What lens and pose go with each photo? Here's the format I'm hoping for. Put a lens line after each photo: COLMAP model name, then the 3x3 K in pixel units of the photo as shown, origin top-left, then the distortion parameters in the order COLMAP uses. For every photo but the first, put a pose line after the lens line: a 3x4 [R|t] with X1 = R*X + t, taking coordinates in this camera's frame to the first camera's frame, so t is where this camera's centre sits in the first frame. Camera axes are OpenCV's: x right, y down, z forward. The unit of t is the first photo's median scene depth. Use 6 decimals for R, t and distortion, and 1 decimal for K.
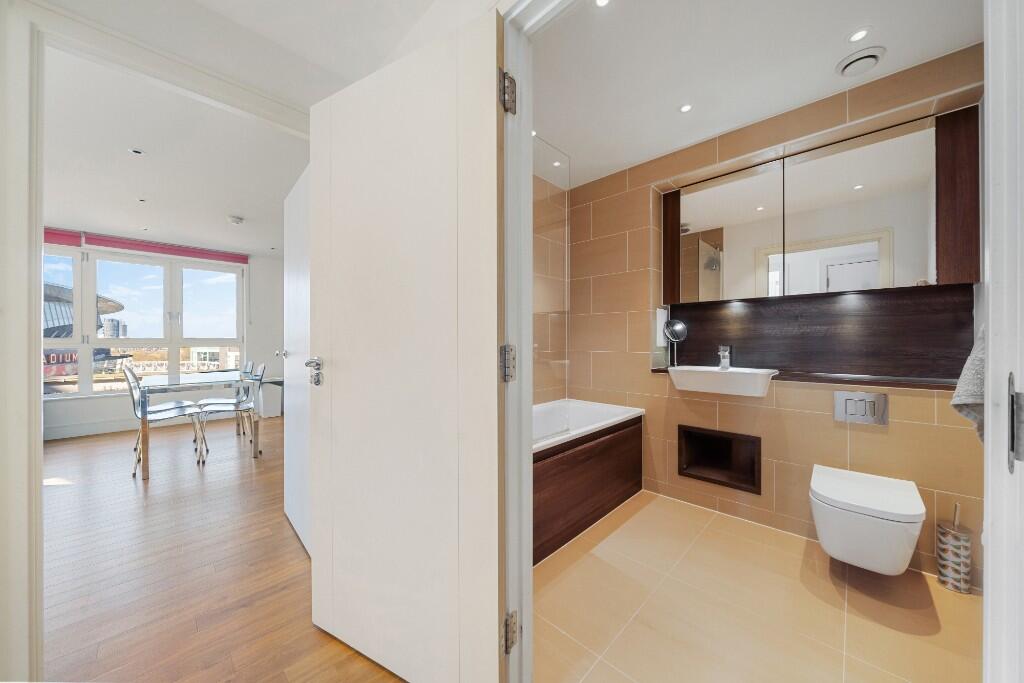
lens RADIAL K [[355.3, 0, 509.6], [0, 355.3, 342.2], [0, 0, 1]] dist [-0.002934, 0.000100]
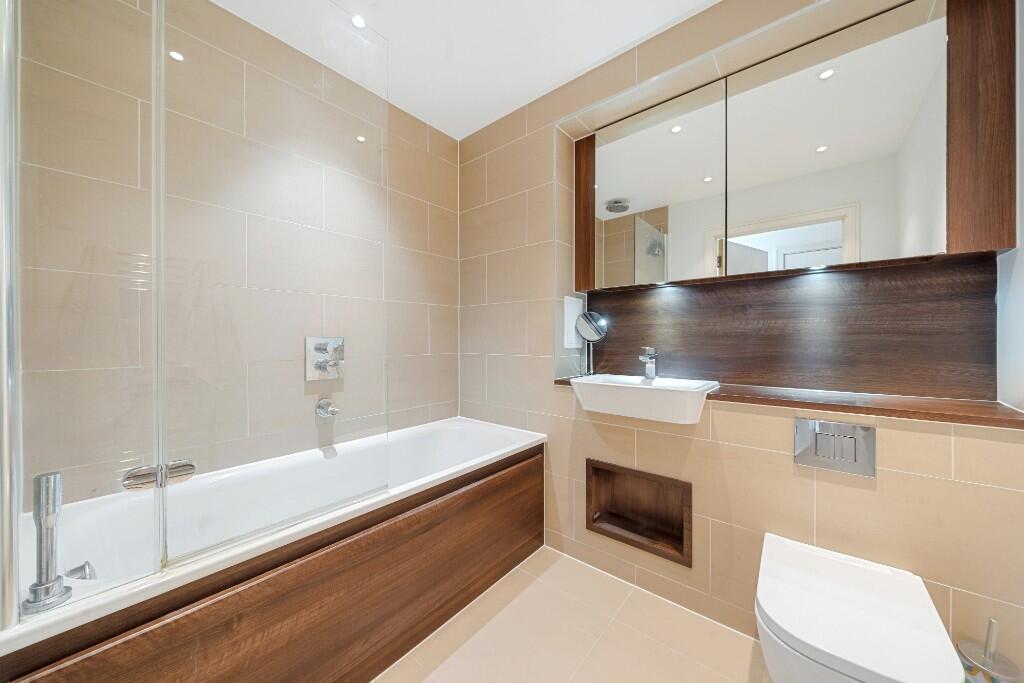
lens RADIAL K [[355.3, 0, 509.2], [0, 355.3, 341.7], [0, 0, 1]] dist [-0.002934, 0.000100]
pose [[0.997238, 0.000323, 0.074272, 0.265261], [-0.000656, 0.999990, 0.004460, -0.004922], [-0.074270, -0.004497, 0.997228, 0.300487]]
